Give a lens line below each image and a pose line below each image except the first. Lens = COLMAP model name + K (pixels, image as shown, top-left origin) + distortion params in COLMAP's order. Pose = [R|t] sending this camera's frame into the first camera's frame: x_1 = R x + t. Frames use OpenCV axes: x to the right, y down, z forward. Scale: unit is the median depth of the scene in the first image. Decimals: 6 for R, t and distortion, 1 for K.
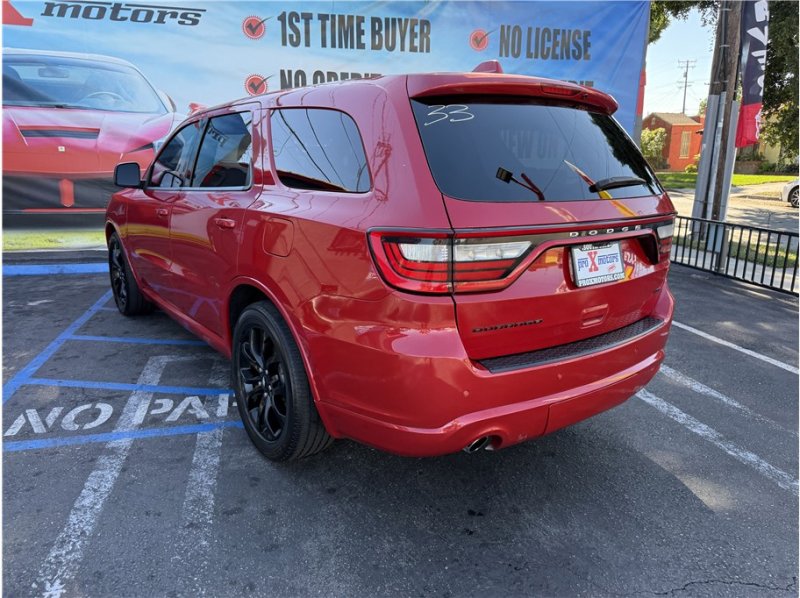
lens RADIAL K [[569.5, 0, 393.4], [0, 569.5, 306.0], [0, 0, 1]] dist [0.010625, -0.015903]
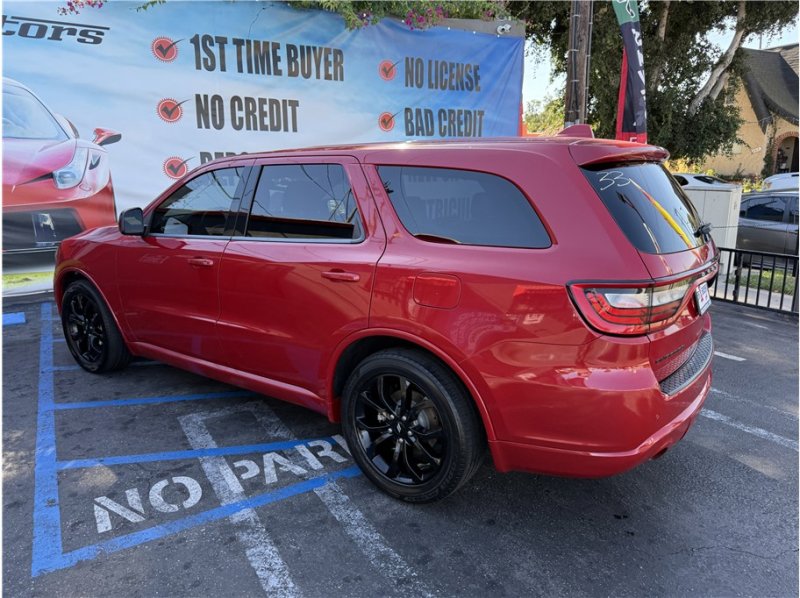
lens RADIAL K [[569.5, 0, 400.8], [0, 569.5, 302.0], [0, 0, 1]] dist [0.010625, -0.015903]
pose [[0.951879, -0.079860, 0.295887, -0.298726], [0.086922, 0.996157, -0.010770, -0.048364], [-0.293890, 0.035971, 0.955162, 0.007437]]
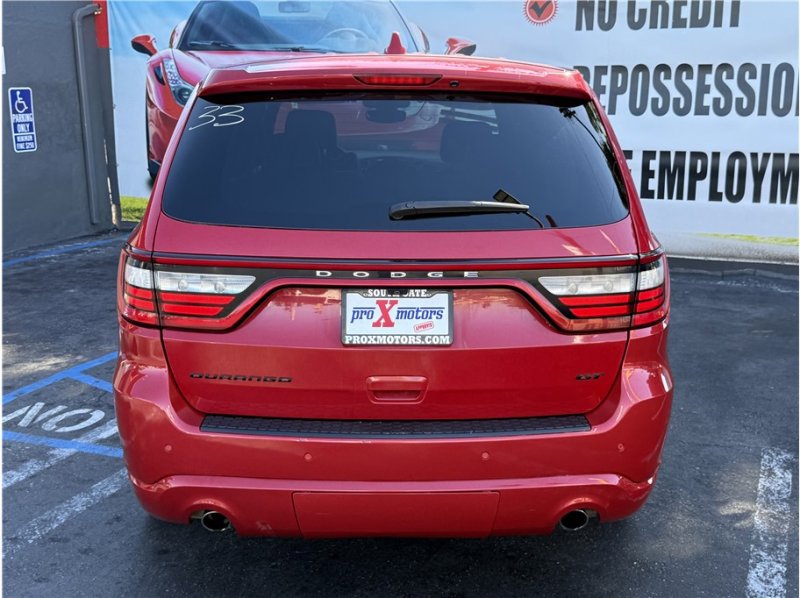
lens RADIAL K [[964.5, 0, 401.5], [0, 964.5, 313.3], [0, 0, 1]] dist [0.081290, 0.000000]
pose [[0.820126, 0.123534, -0.558688, 0.497375], [-0.139712, 0.990096, 0.013834, -0.046410], [0.554863, 0.066710, 0.829263, -0.001805]]
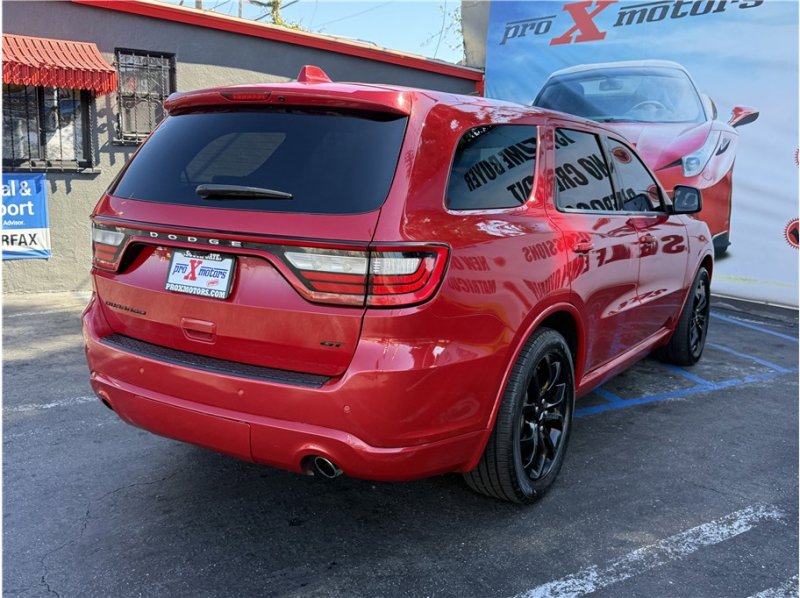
lens RADIAL K [[804.5, 0, 395.5], [0, 804.5, 297.4], [0, 0, 1]] dist [0.016438, 0.000000]
pose [[0.368471, 0.152840, -0.916989, 0.810843], [-0.256753, 0.964757, 0.057631, -0.093732], [0.893480, 0.214204, 0.394728, 0.369513]]
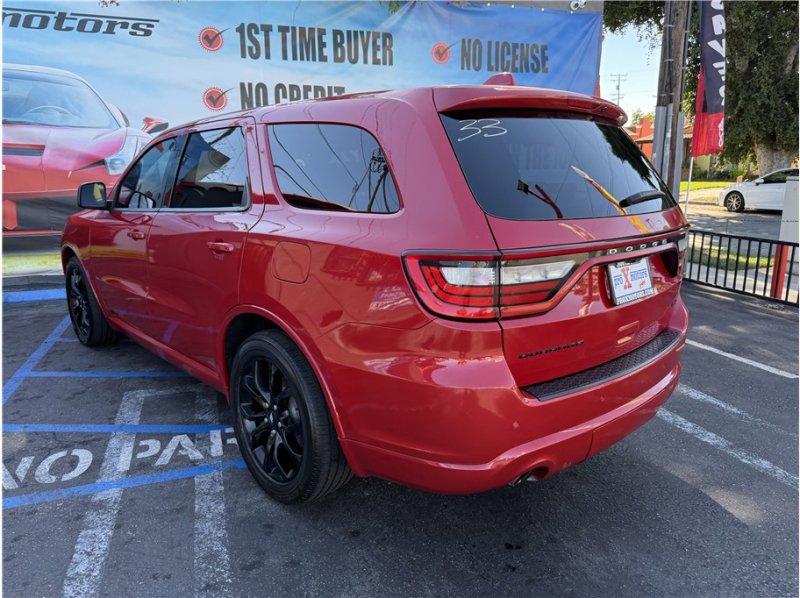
lens RADIAL K [[569.5, 0, 402.4], [0, 569.5, 306.0], [0, 0, 1]] dist [0.010625, -0.015903]
pose [[0.994214, -0.038426, 0.100306, -0.060353], [0.040406, 0.999025, -0.017775, -0.013370], [-0.099525, 0.021725, 0.994798, 0.034363]]
